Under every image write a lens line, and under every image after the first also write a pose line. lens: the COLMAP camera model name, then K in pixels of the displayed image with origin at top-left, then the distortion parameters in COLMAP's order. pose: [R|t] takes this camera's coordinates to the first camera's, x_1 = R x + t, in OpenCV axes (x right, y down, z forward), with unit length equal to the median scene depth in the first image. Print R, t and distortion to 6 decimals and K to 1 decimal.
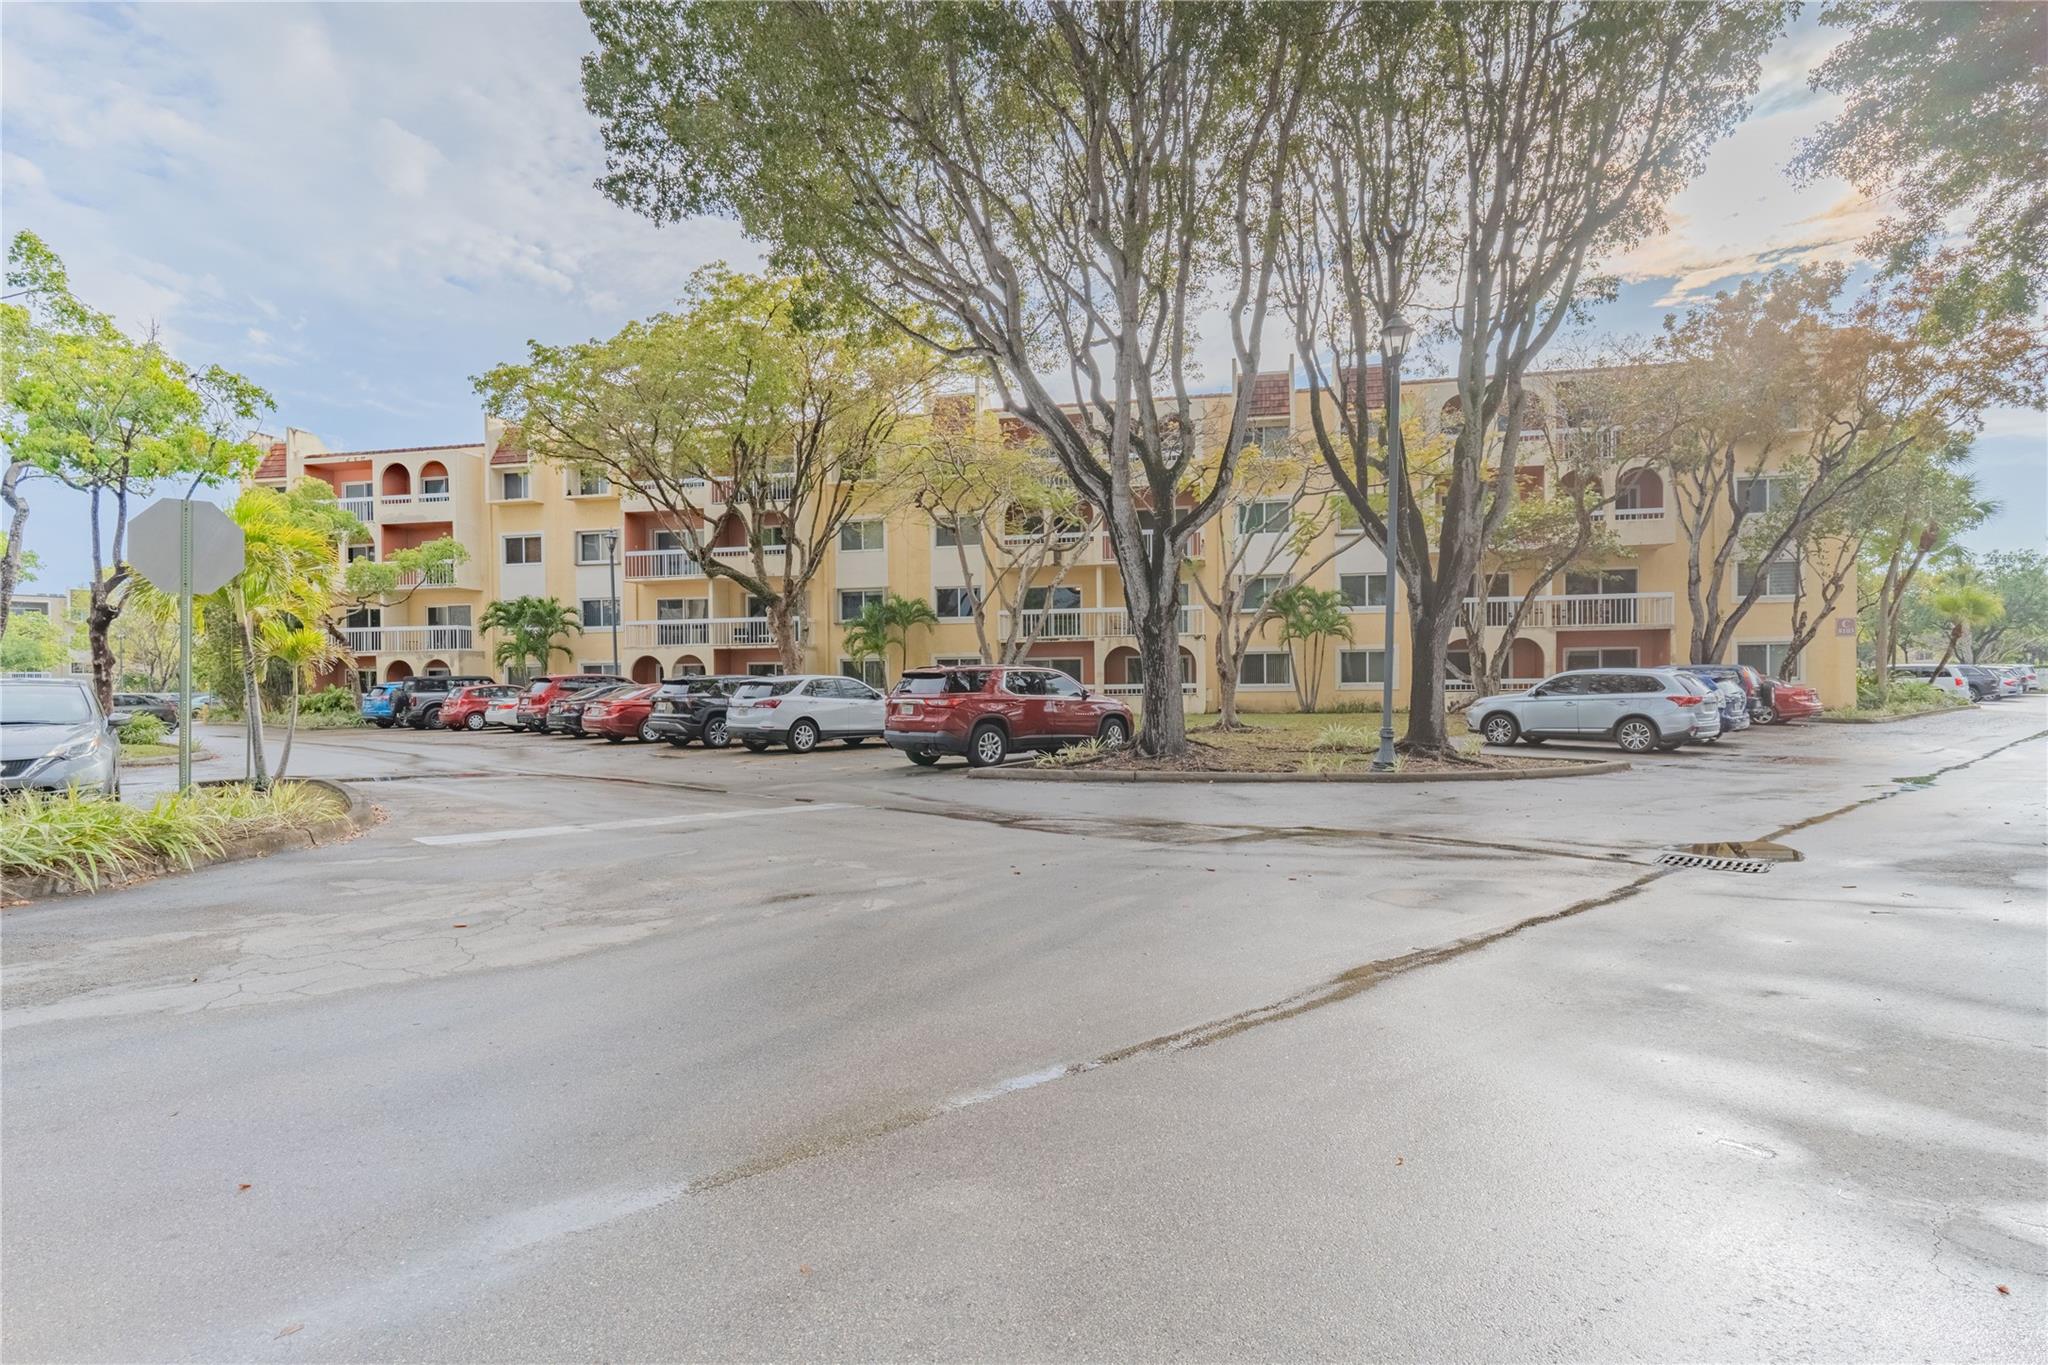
lens RADIAL K [[1037.5, 0, 1033.5], [0, 1037.5, 724.7], [0, 0, 1]] dist [-0.002409, -0.000057]
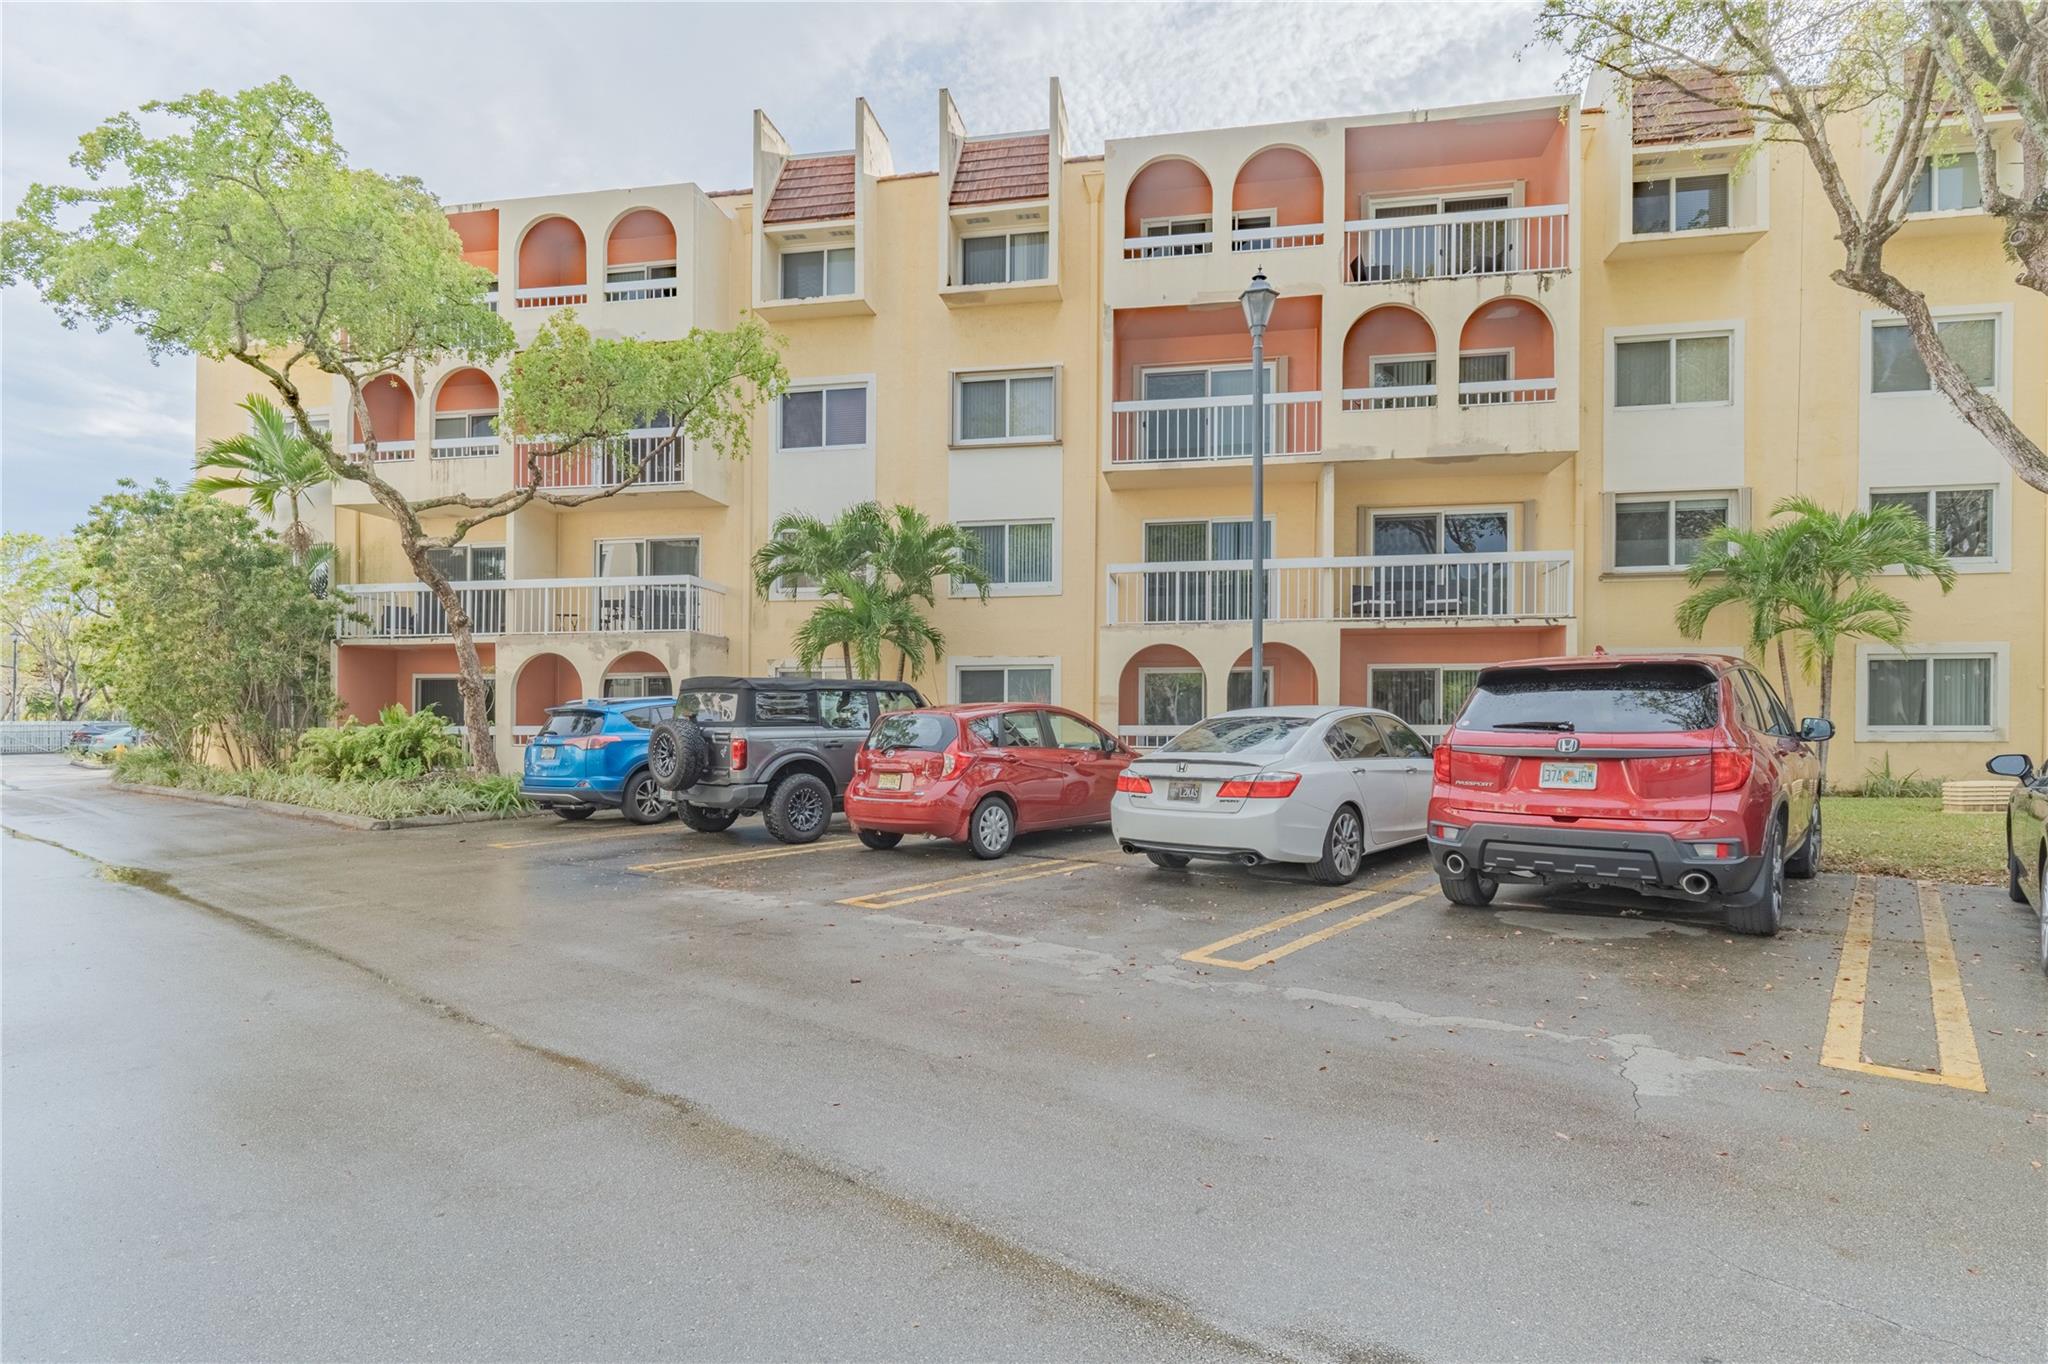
lens RADIAL K [[1037.5, 0, 1033.5], [0, 1037.5, 724.2], [0, 0, 1]] dist [-0.002409, -0.000057]
pose [[0.998612, 0.001885, 0.052630, -0.430971], [-0.001101, 0.999888, -0.014920, -0.024912], [-0.052652, 0.014842, 0.998503, 0.544849]]
